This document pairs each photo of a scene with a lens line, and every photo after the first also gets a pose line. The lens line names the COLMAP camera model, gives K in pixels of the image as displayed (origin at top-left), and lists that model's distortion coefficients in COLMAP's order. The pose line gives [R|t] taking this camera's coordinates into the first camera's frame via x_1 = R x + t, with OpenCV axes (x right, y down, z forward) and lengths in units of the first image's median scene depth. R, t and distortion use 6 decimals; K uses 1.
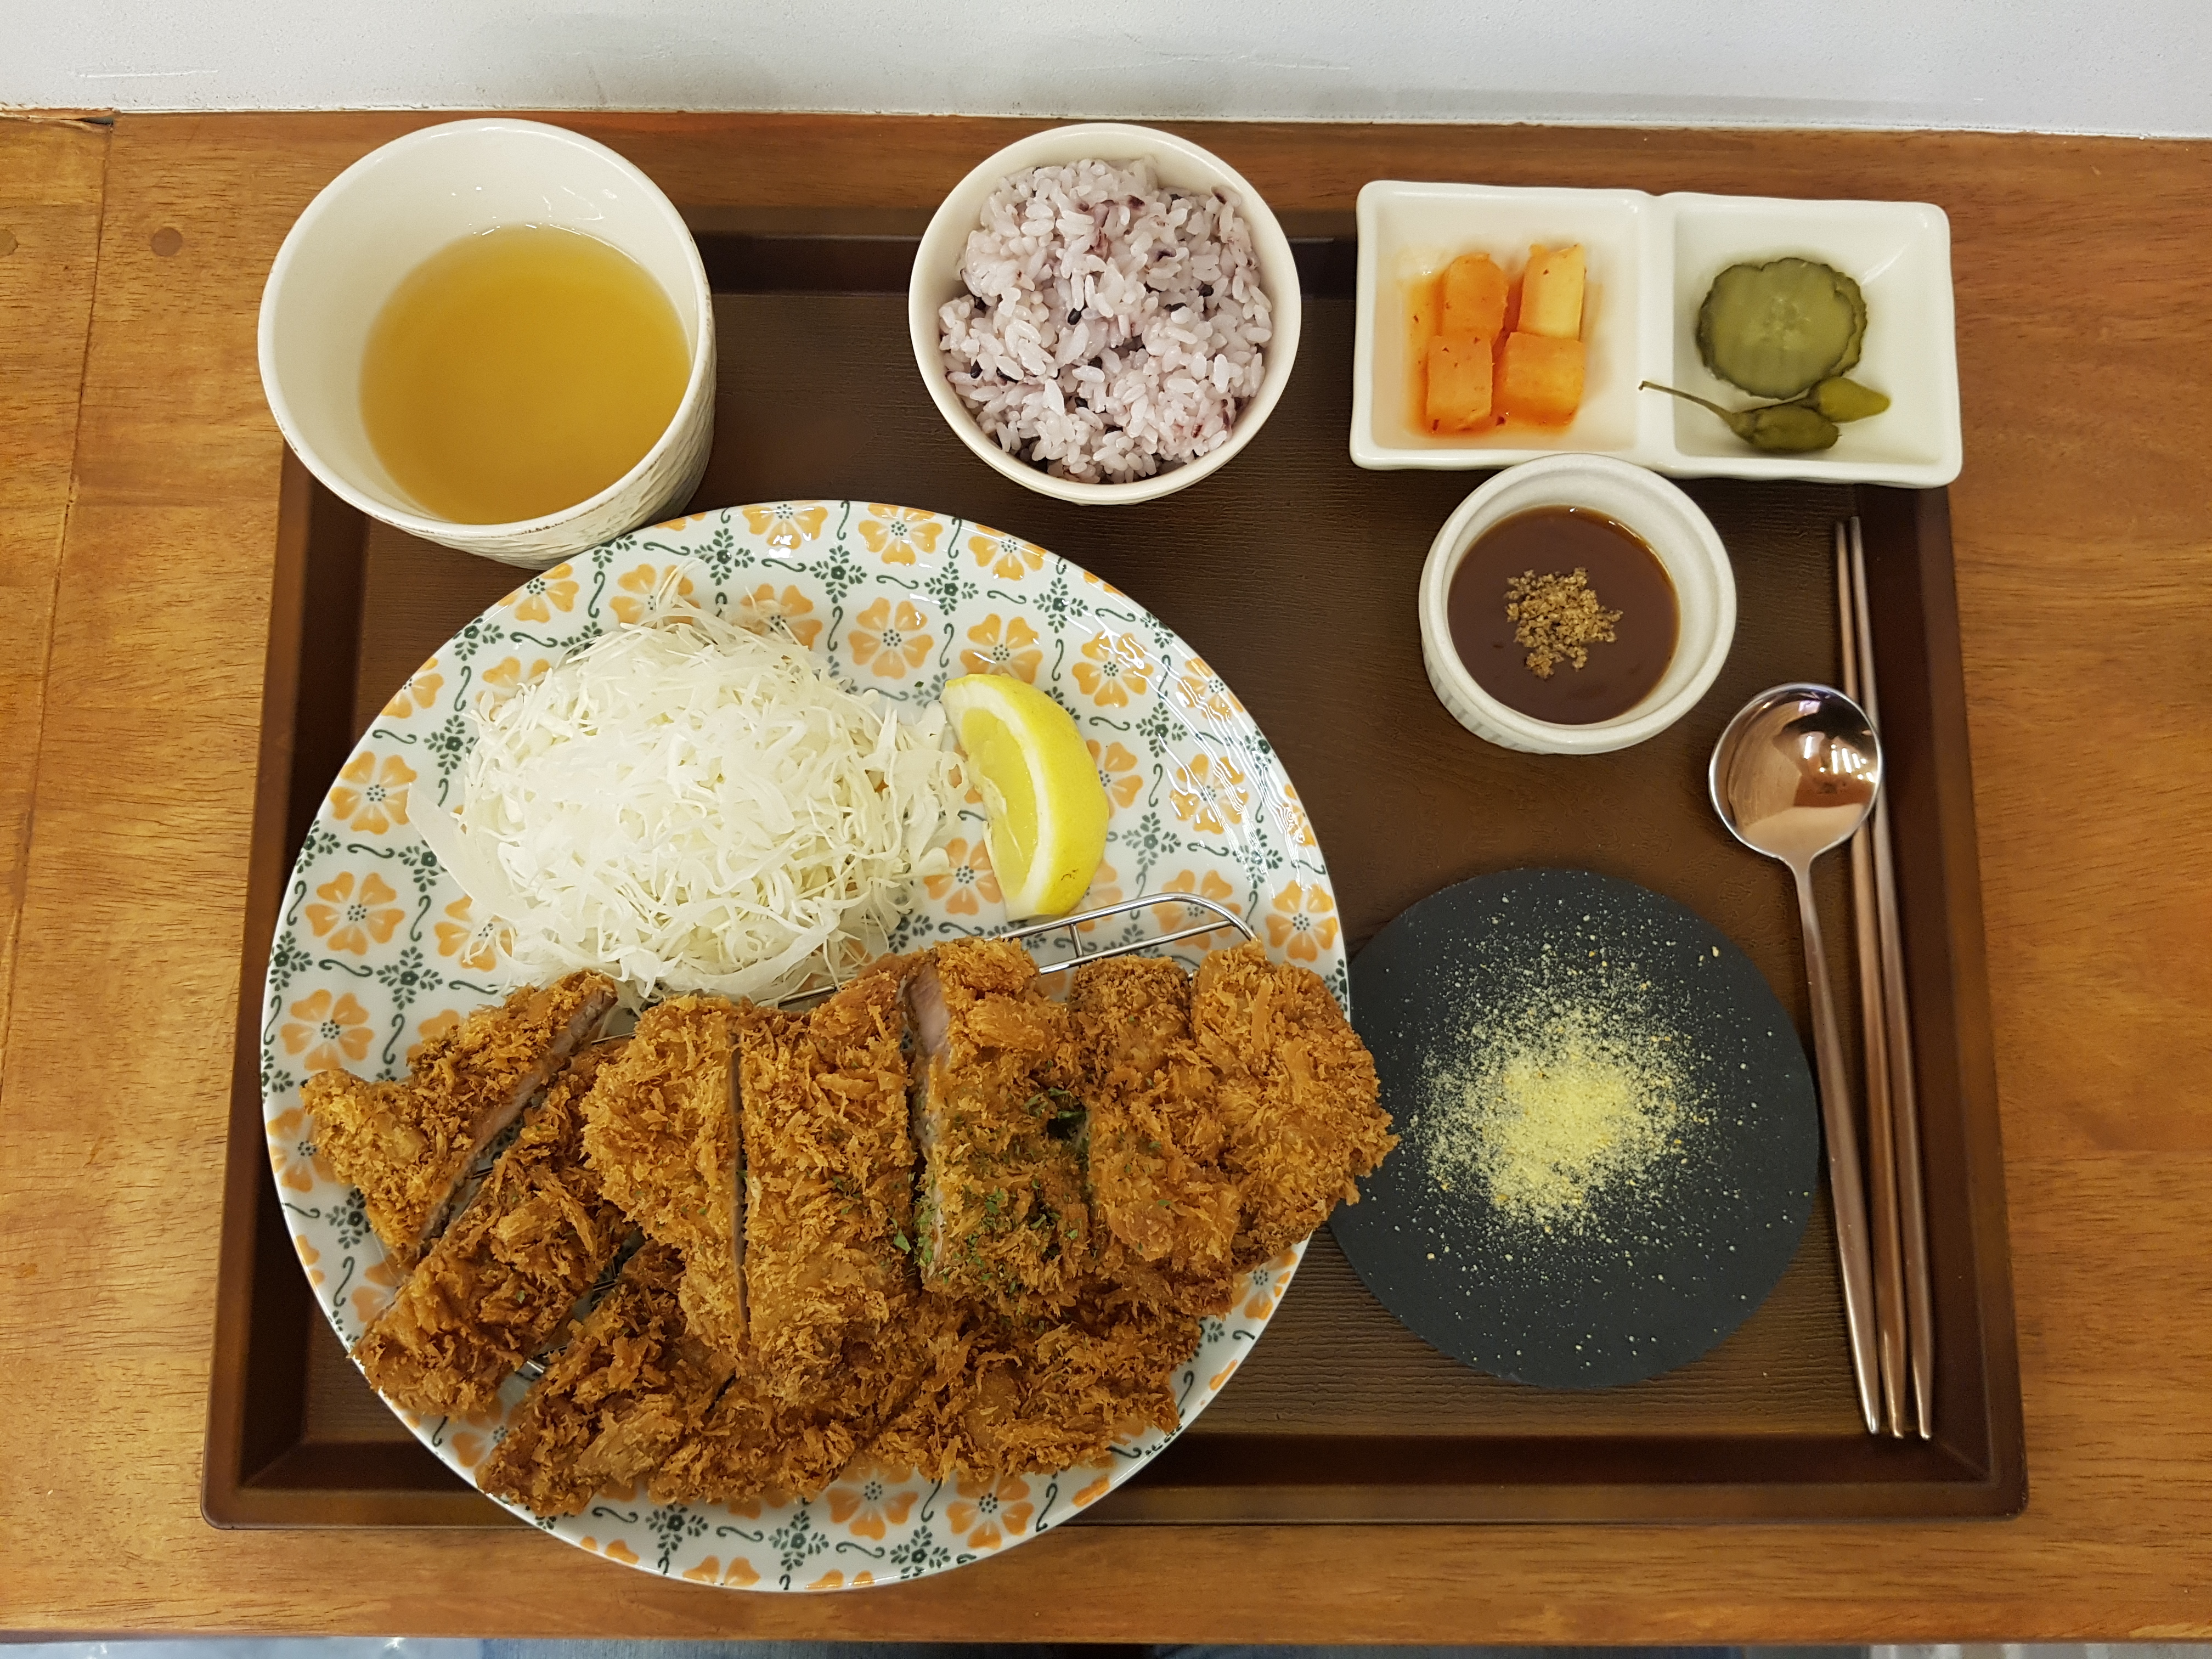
lens RADIAL K [[1682.8, 0, 1091.6], [0, 1682.8, 726.0], [0, 0, 1]] dist [0.105231, -0.200883]
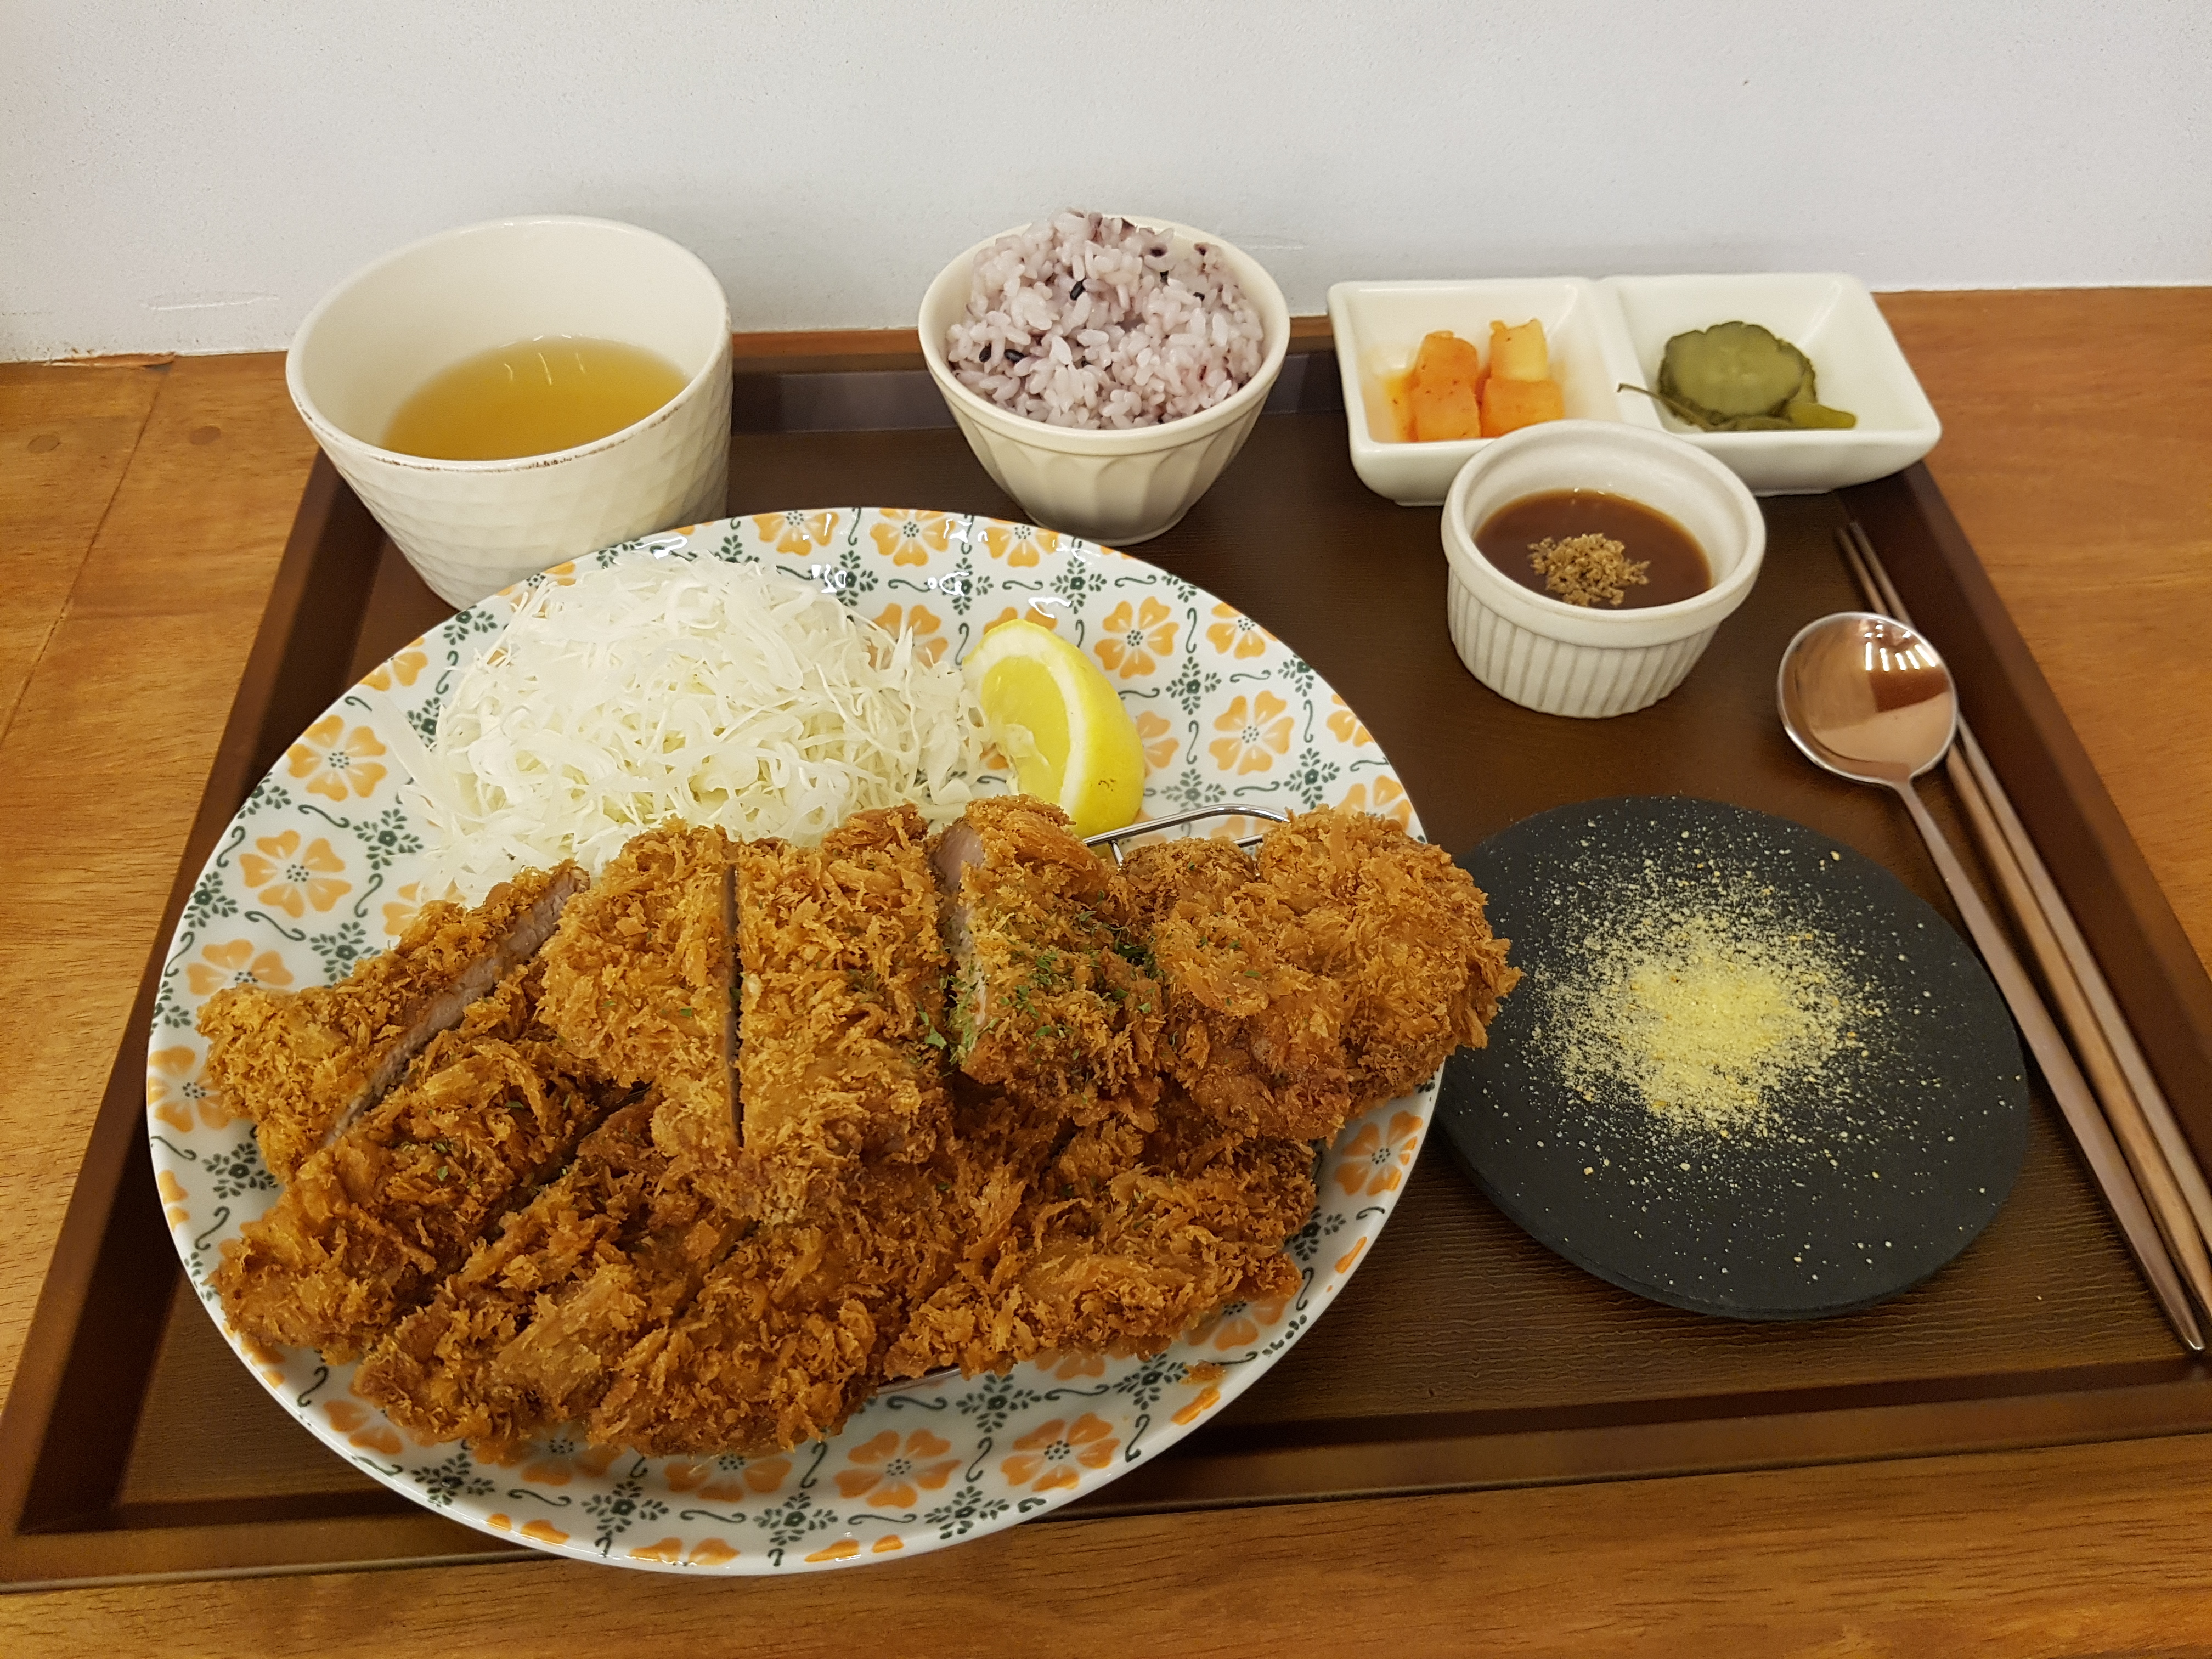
lens RADIAL K [[1661.5, 0, 1106.0], [0, 1661.5, 829.5], [0, 0, 1]] dist [0.096108, -0.188926]
pose [[0.997683, -0.057508, 0.036357, -0.047451], [0.067827, 0.882621, -0.465167, 0.521662], [-0.005339, 0.466555, 0.884476, 0.225232]]
